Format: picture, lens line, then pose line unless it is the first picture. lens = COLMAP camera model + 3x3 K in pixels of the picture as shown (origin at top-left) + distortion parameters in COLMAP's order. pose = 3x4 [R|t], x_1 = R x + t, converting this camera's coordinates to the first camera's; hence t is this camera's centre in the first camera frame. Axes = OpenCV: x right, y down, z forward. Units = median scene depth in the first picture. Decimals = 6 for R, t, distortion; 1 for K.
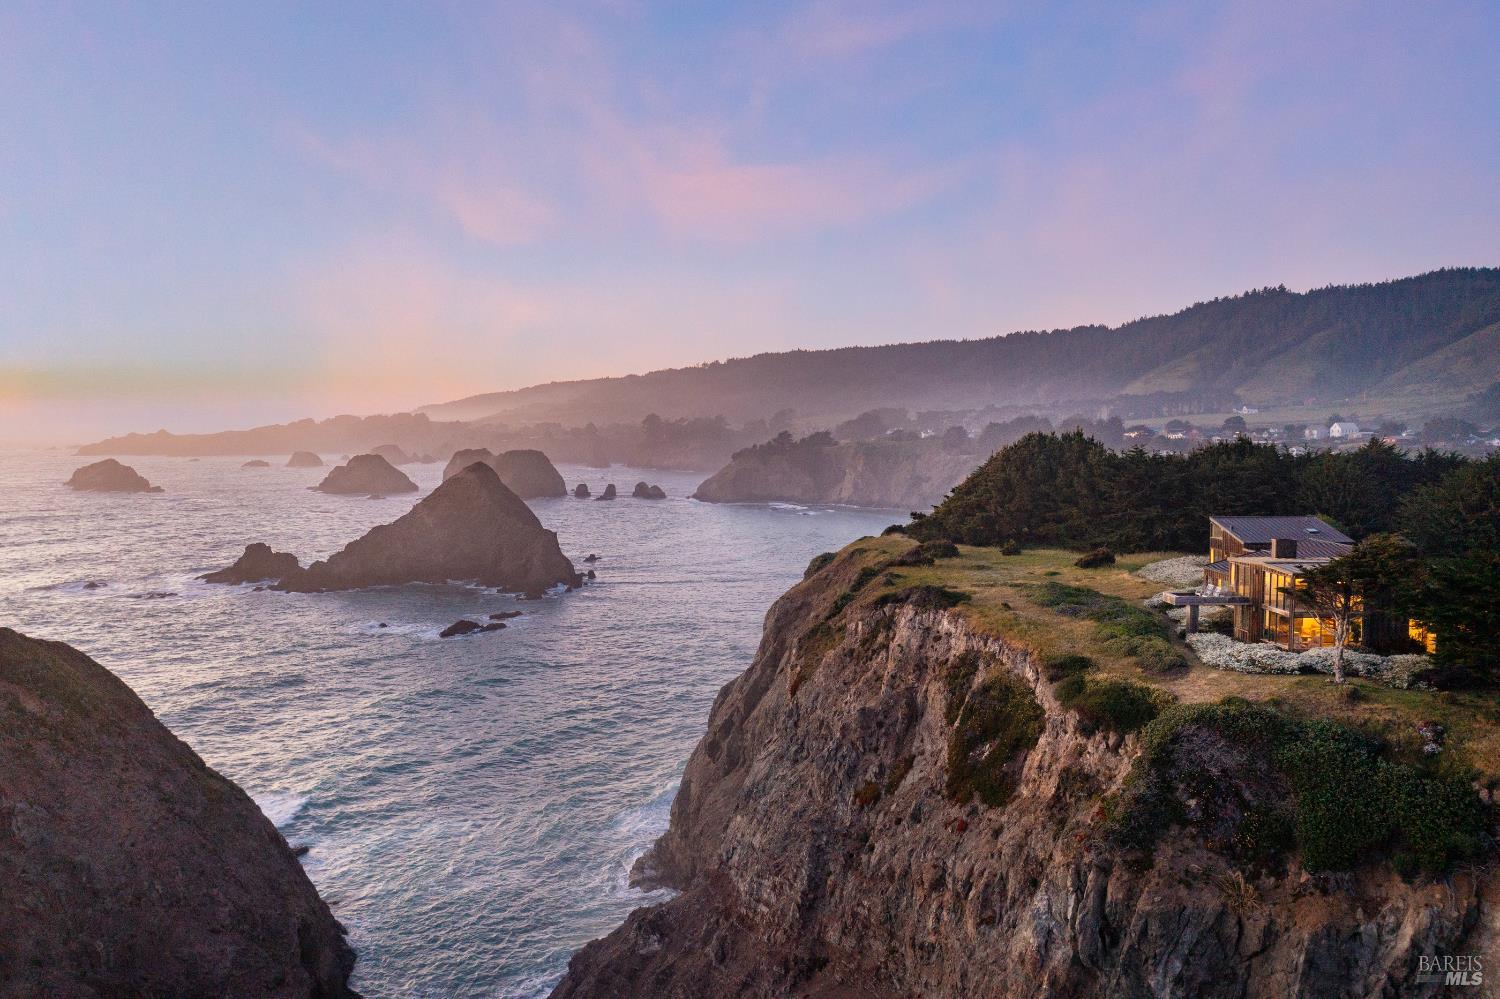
lens RADIAL K [[1167.3, 0, 750.0], [0, 1167.3, 499.5], [0, 0, 1]] dist [-0.017674, 0.005829]
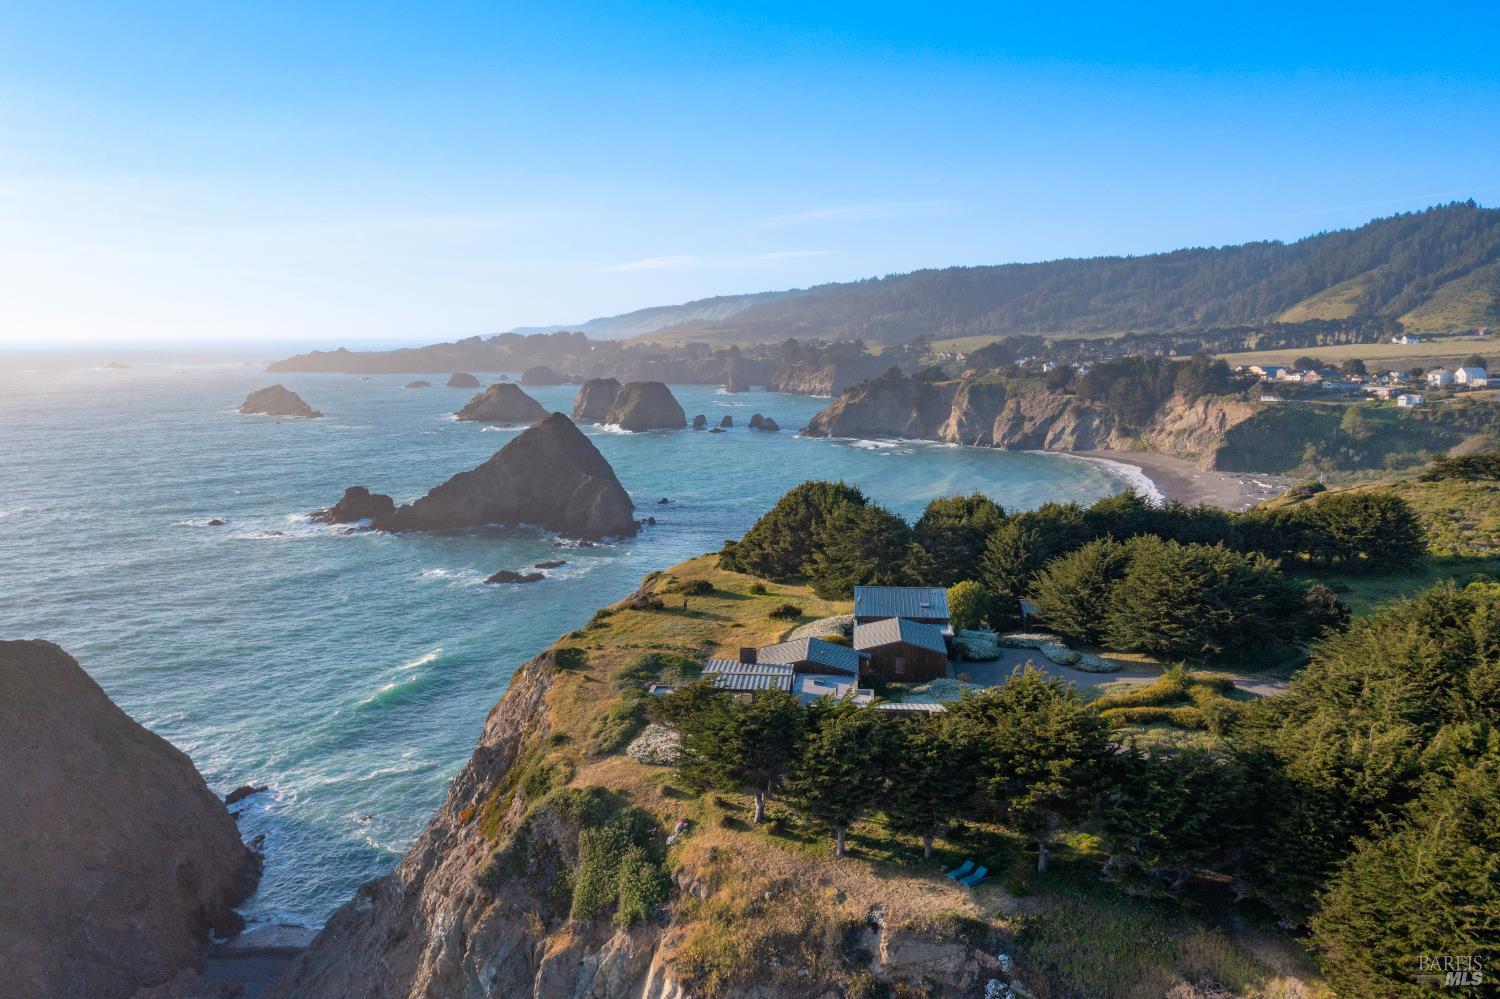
lens RADIAL K [[1167.3, 0, 750.0], [0, 1167.3, 499.5], [0, 0, 1]] dist [-0.017674, 0.005829]
pose [[0.989666, 0.022691, -0.141583, 0.108475], [-0.012052, 0.997069, 0.075551, -0.038968], [0.142883, -0.073064, 0.987039, -0.047040]]
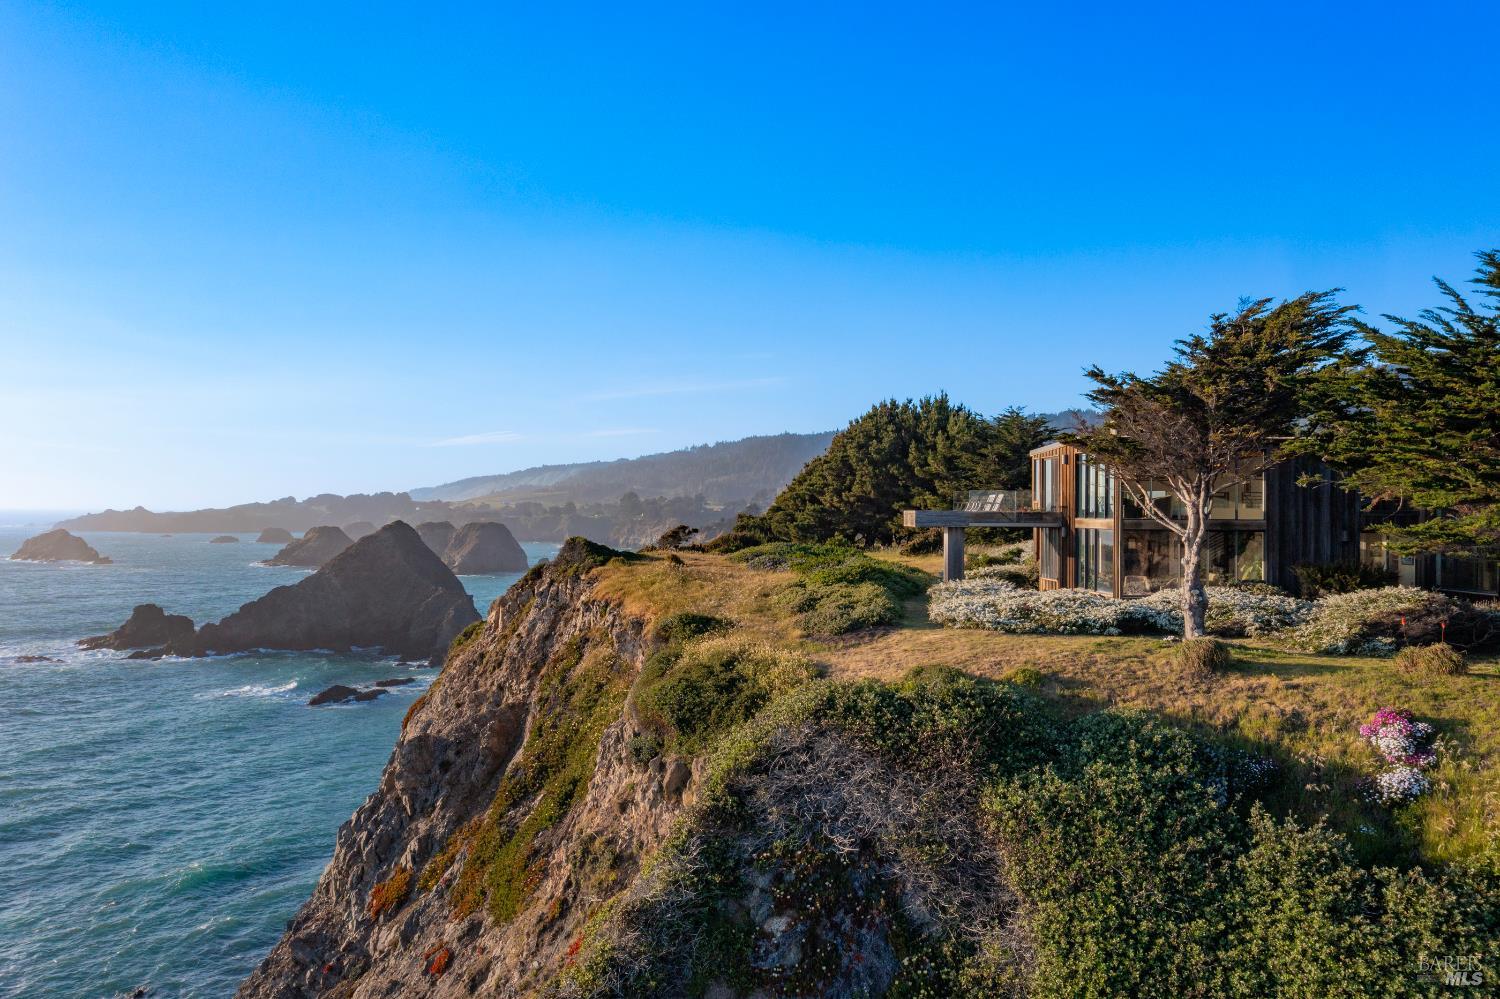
lens RADIAL K [[1167.3, 0, 750.0], [0, 1167.3, 499.5], [0, 0, 1]] dist [-0.017674, 0.005829]
pose [[0.999954, 0.008162, 0.005028, 0.047128], [-0.007769, 0.997244, -0.073782, 0.019183], [-0.005616, 0.073740, 0.997262, 0.078236]]
